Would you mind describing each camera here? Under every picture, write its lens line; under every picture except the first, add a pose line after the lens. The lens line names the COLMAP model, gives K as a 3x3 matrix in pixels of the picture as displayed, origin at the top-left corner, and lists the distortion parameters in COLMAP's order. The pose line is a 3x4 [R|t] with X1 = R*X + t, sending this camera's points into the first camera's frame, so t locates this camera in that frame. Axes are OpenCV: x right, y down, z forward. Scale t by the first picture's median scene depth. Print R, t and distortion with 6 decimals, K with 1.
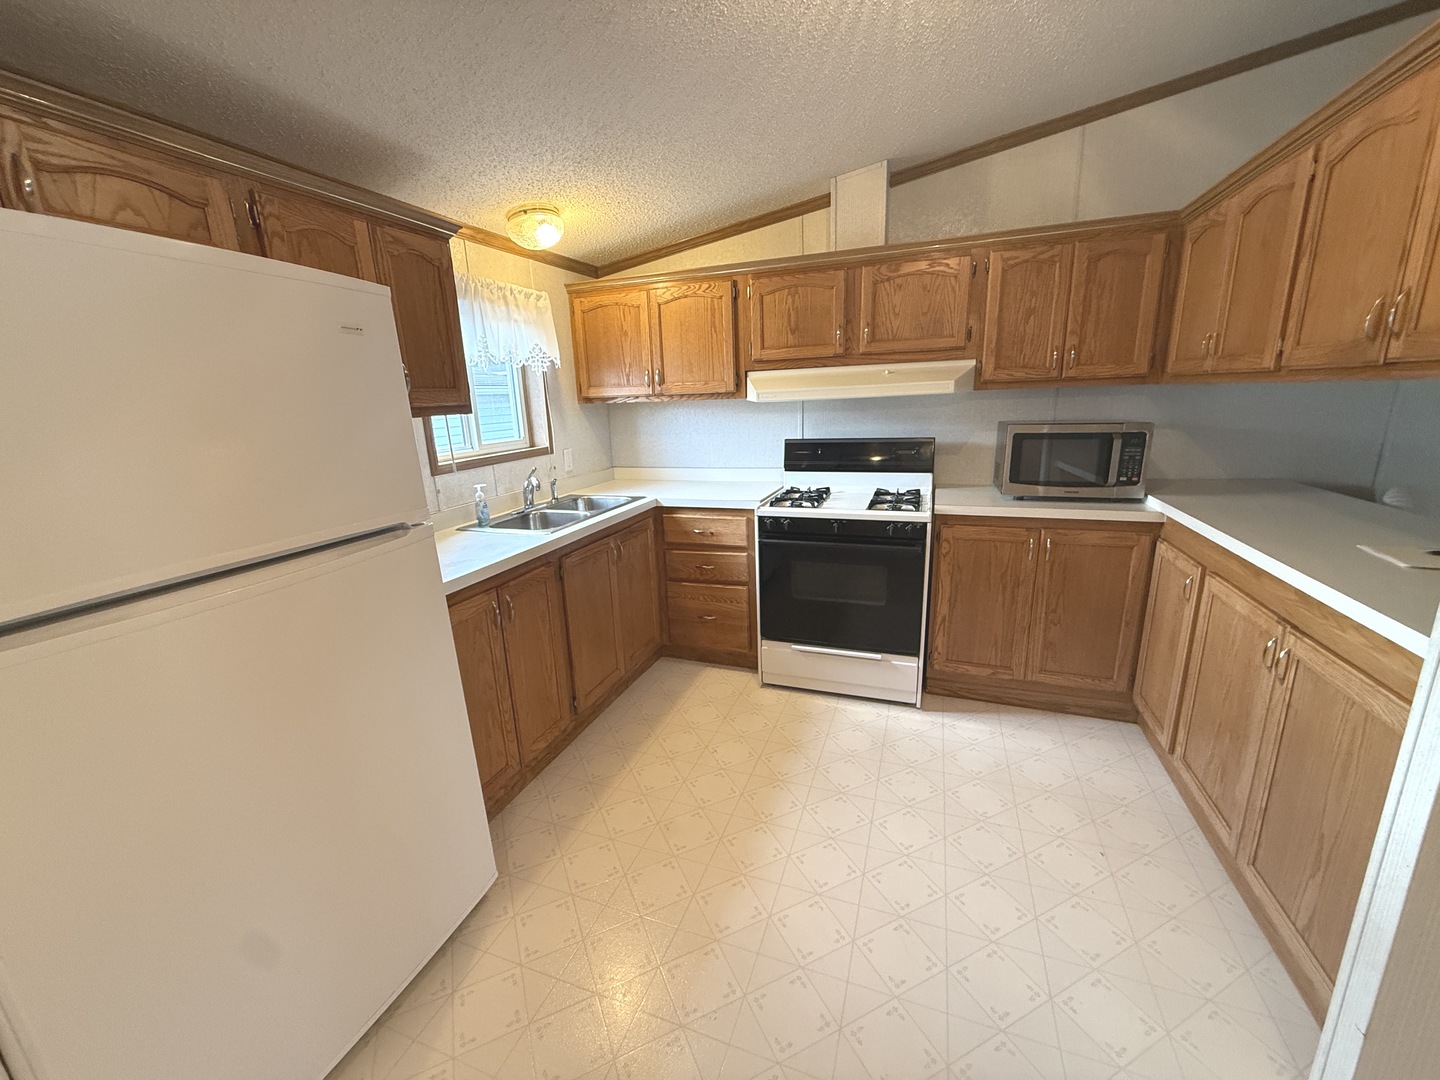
lens RADIAL K [[572.3, 0, 717.4], [0, 572.3, 540.9], [0, 0, 1]] dist [-0.000395, 0.002987]
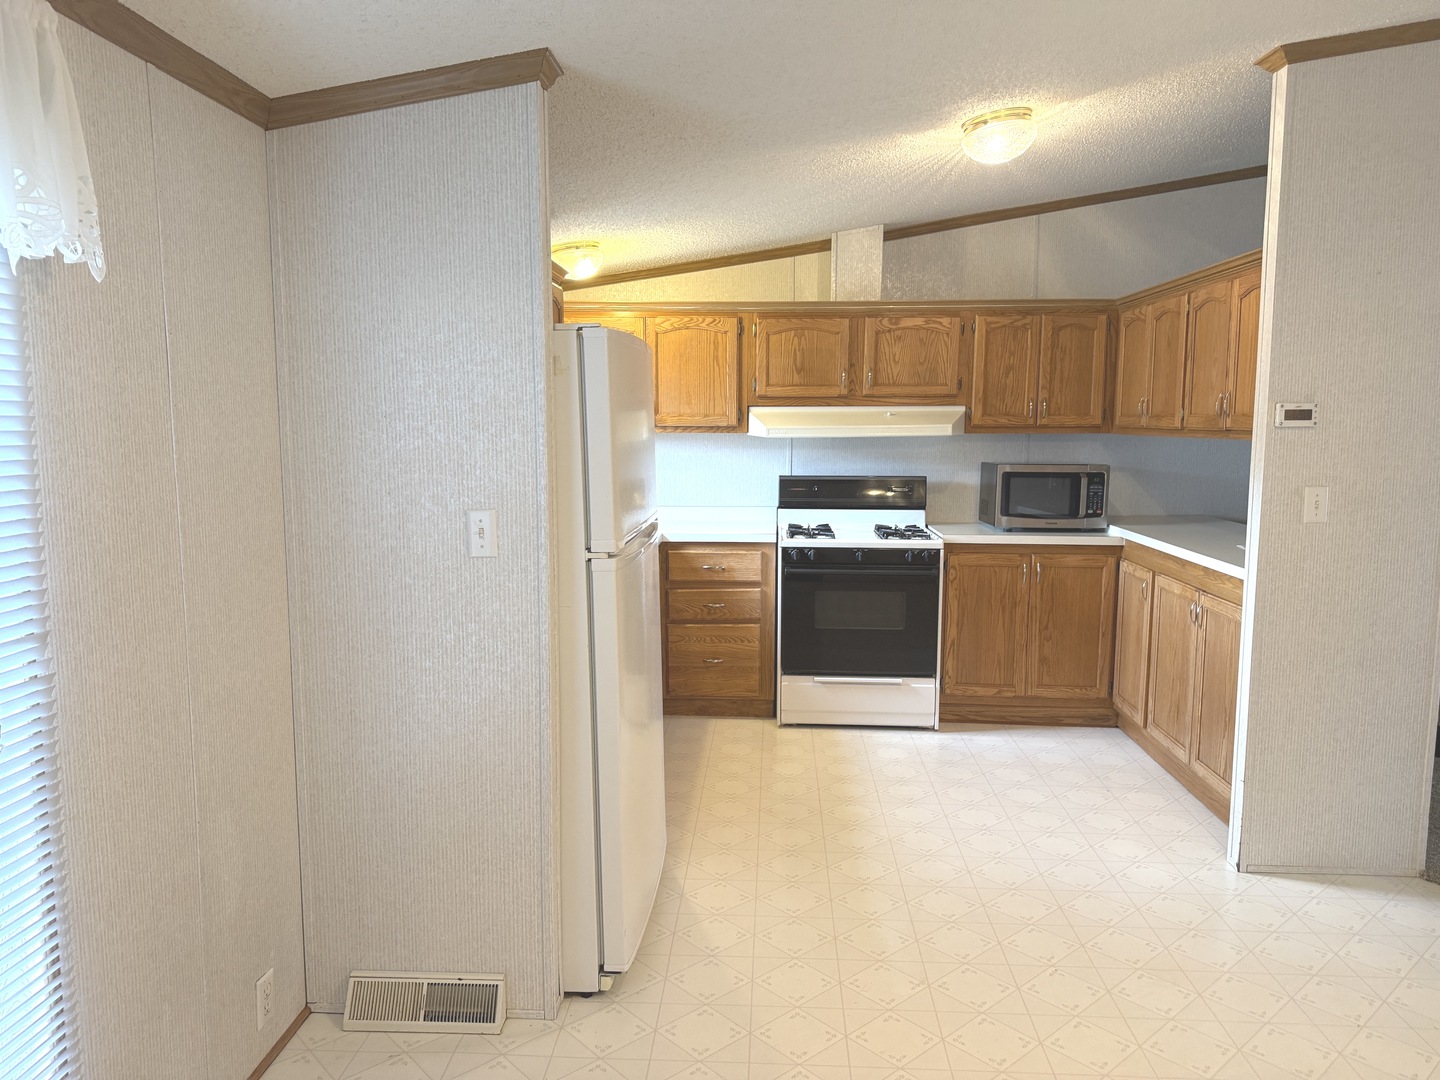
lens RADIAL K [[1004.6, 0, 719.1], [0, 1004.6, 546.0], [0, 0, 1]] dist [0.077473, -0.010503]
pose [[0.956713, 0.001887, 0.291026, -0.579992], [0.034463, 0.992208, -0.119729, 0.171568], [-0.288985, 0.124576, 0.949194, -0.692439]]
